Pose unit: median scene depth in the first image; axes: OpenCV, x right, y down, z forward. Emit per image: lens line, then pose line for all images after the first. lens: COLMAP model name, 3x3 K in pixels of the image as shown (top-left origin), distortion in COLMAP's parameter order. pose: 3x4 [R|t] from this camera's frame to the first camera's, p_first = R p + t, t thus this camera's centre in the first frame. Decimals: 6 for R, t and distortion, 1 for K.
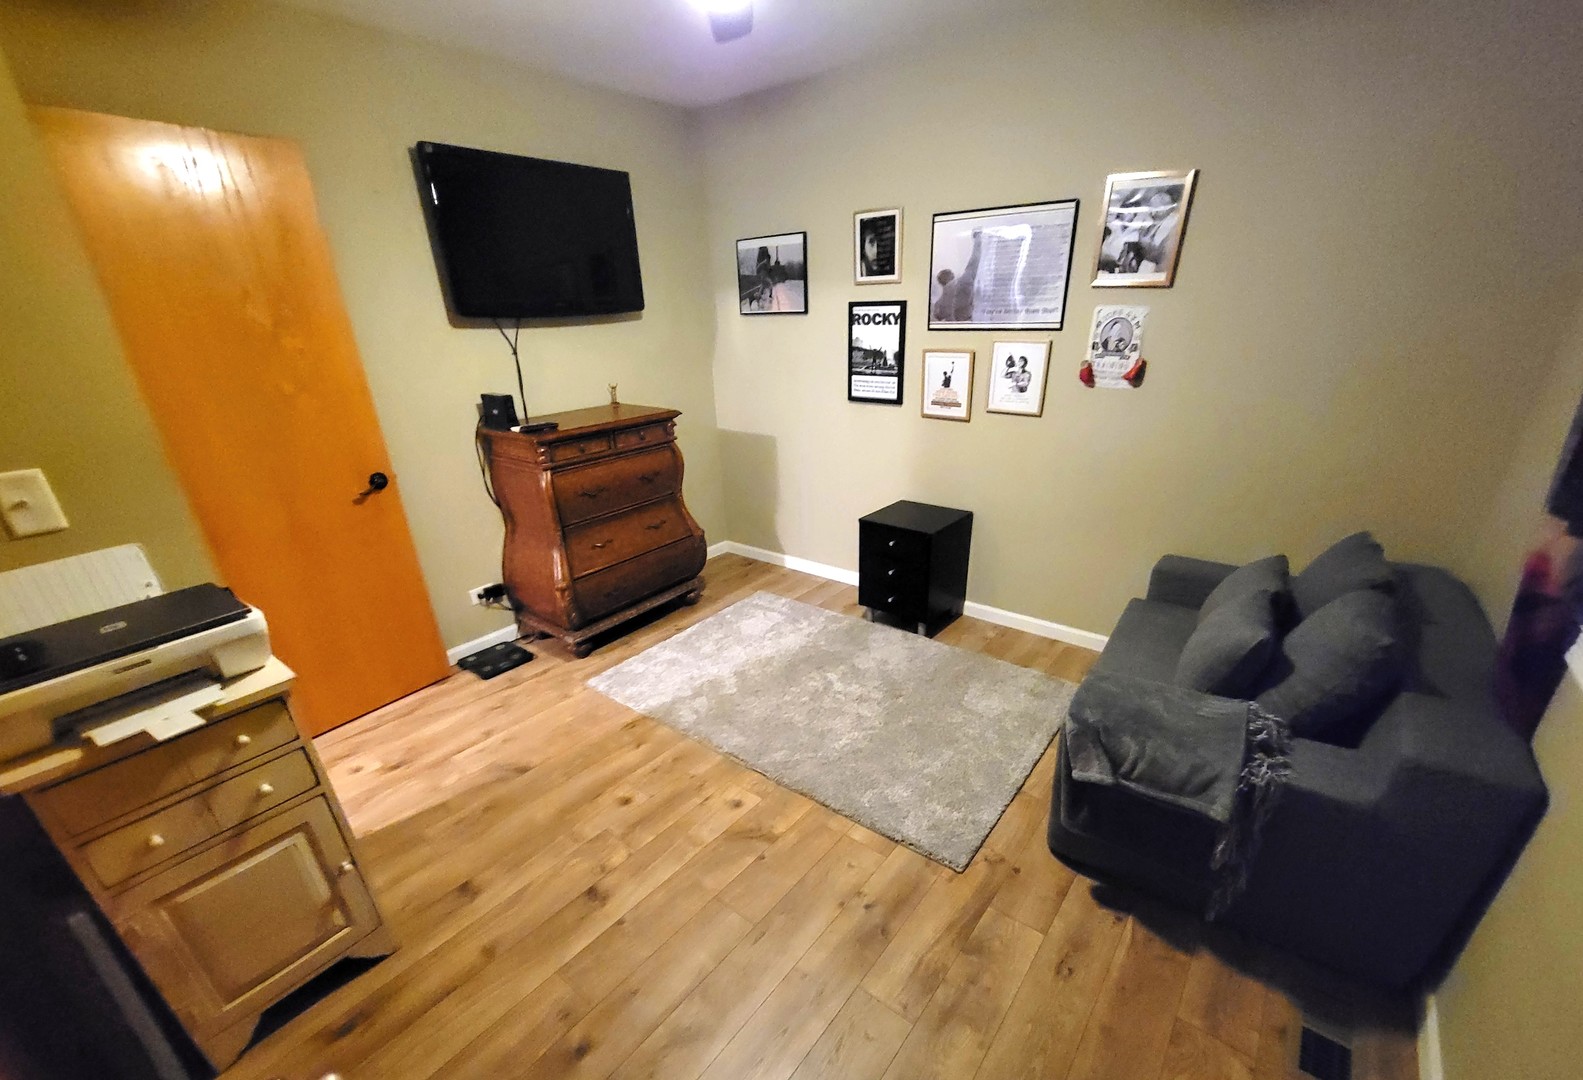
lens RADIAL K [[643.0, 0, 796.9], [0, 643.0, 606.7], [0, 0, 1]] dist [-0.001548, -0.000114]
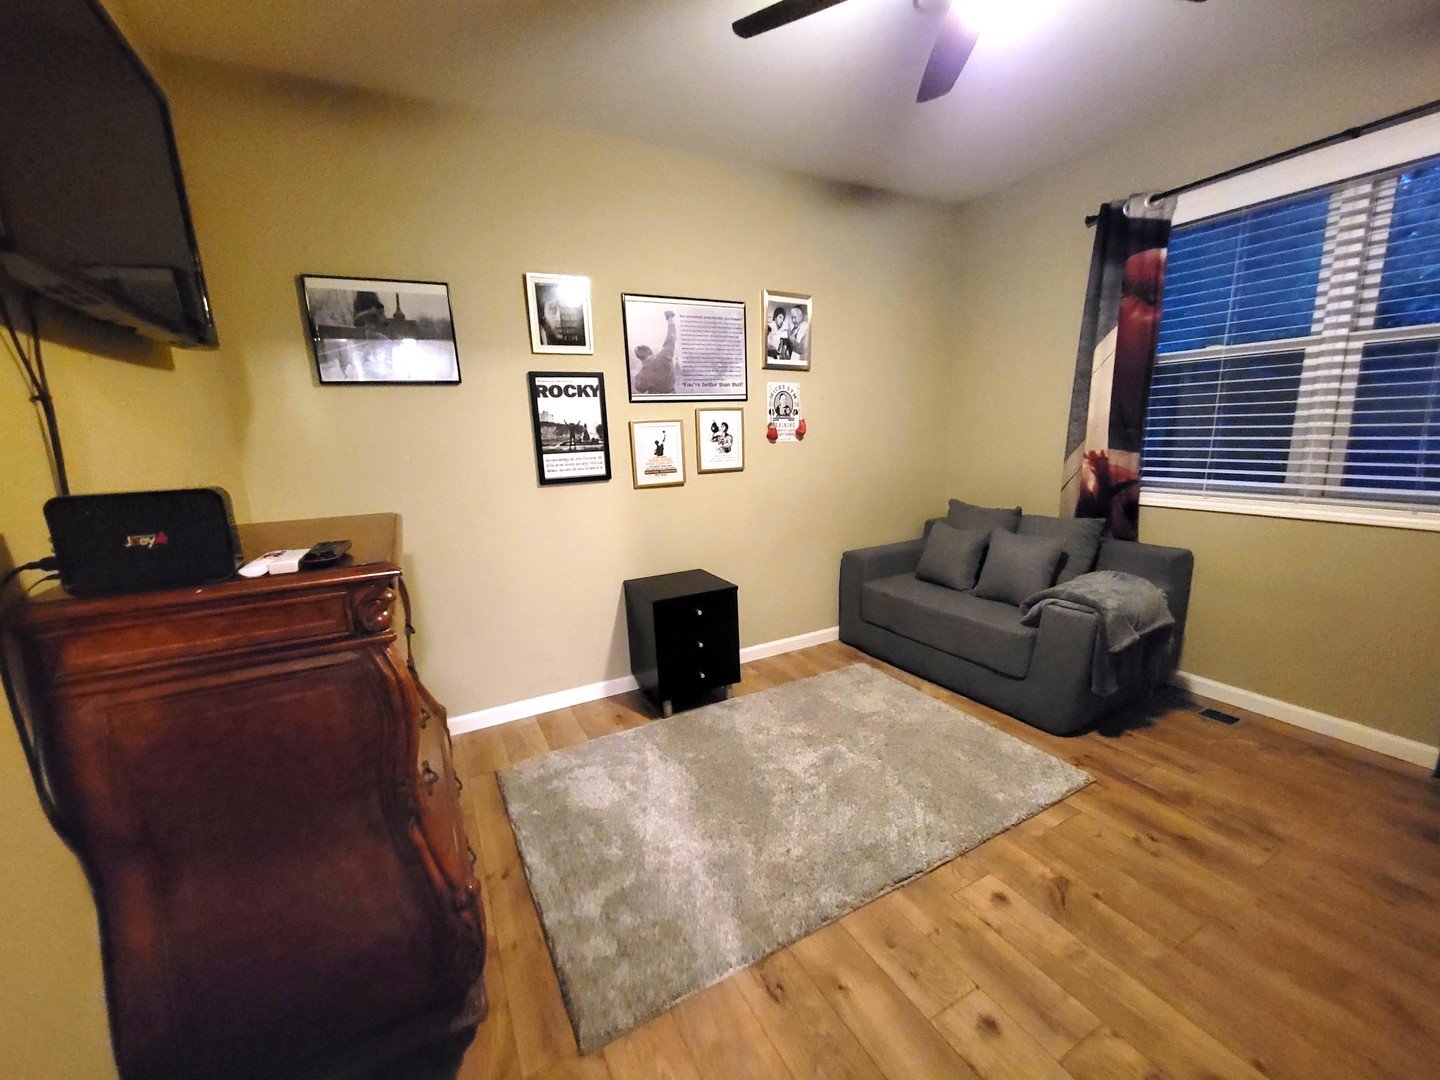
lens RADIAL K [[589.9, 0, 731.2], [0, 589.9, 551.8], [0, 0, 1]] dist [0.000061, -0.000438]
pose [[0.401633, -0.179007, 0.898136, -0.578468], [0.412621, 0.910898, -0.002967, -0.157552], [-0.817579, 0.371781, 0.439709, 0.565378]]
